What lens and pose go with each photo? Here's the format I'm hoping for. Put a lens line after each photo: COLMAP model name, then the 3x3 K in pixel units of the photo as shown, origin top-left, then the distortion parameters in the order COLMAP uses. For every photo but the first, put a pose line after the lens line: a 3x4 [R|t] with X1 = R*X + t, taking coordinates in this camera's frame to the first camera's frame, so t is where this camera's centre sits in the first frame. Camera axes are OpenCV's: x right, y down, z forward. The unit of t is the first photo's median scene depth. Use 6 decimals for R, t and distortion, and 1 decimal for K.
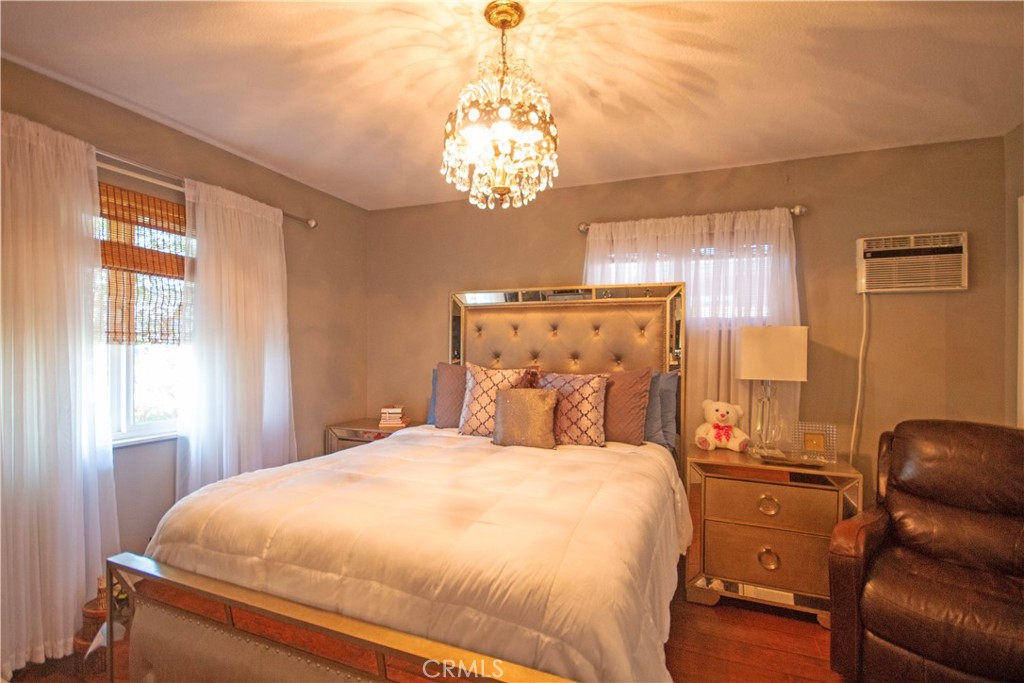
lens RADIAL K [[473.3, 0, 512.1], [0, 473.3, 347.7], [0, 0, 1]] dist [-0.004902, -0.001176]
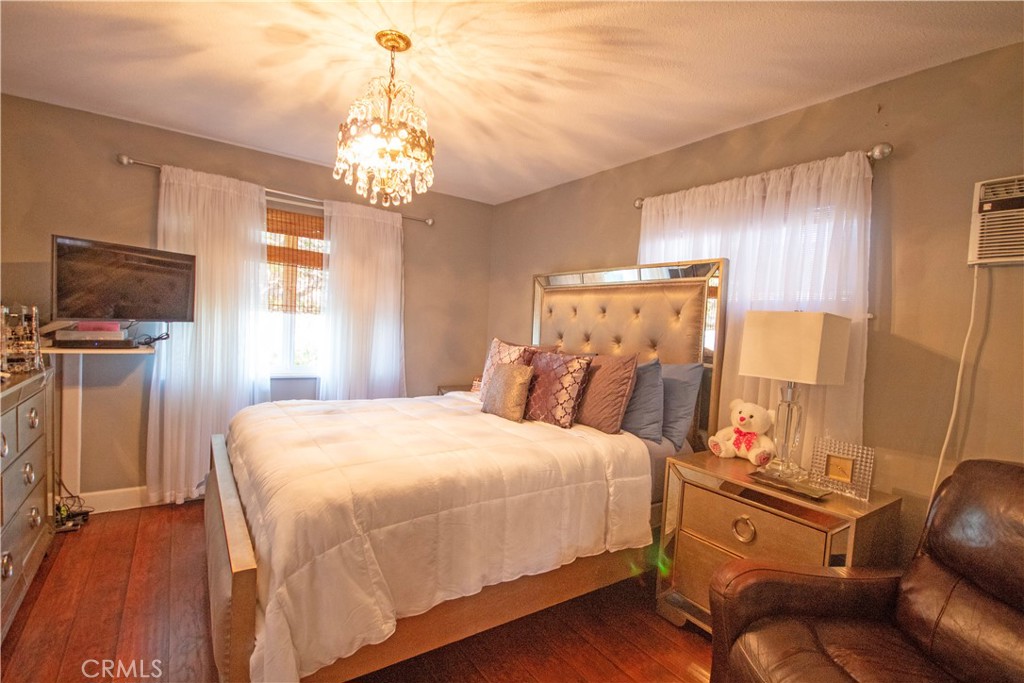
lens RADIAL K [[473.3, 0, 512.1], [0, 473.3, 347.7], [0, 0, 1]] dist [-0.004902, -0.001176]
pose [[0.837499, 0.063641, -0.542720, 0.562584], [-0.047369, 0.997911, 0.043920, 0.002000], [0.544382, -0.011074, 0.838765, 0.090768]]
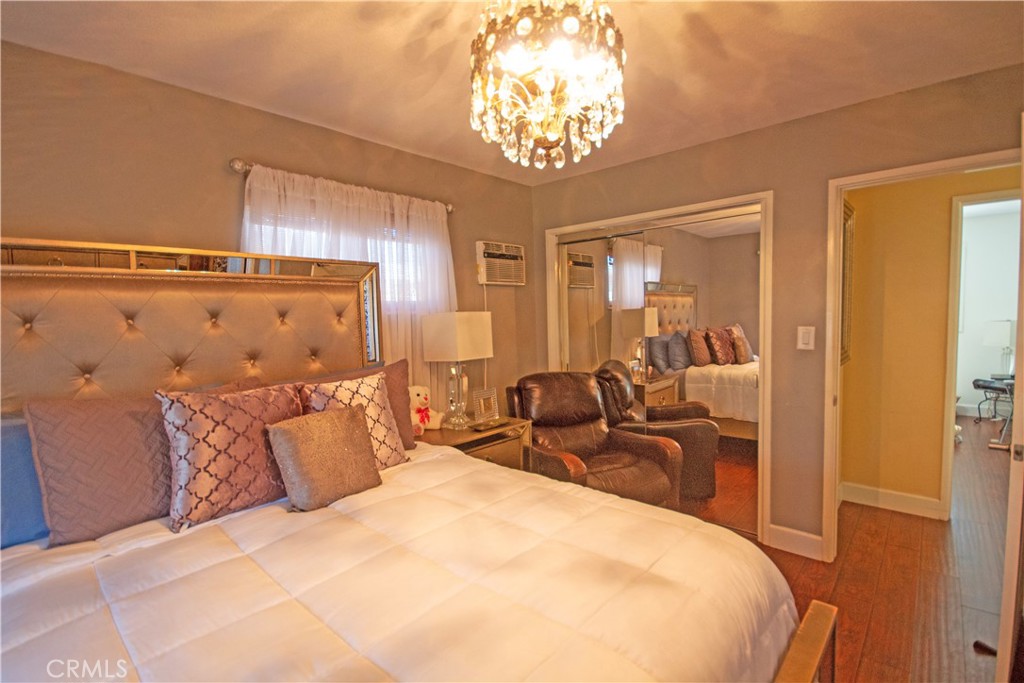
lens RADIAL K [[473.3, 0, 512.1], [0, 473.3, 347.7], [0, 0, 1]] dist [-0.004902, -0.001176]
pose [[0.339405, -0.084909, 0.936800, -0.452716], [0.032463, 0.996382, 0.078548, -0.042266], [-0.940080, 0.003752, 0.340933, 0.486095]]
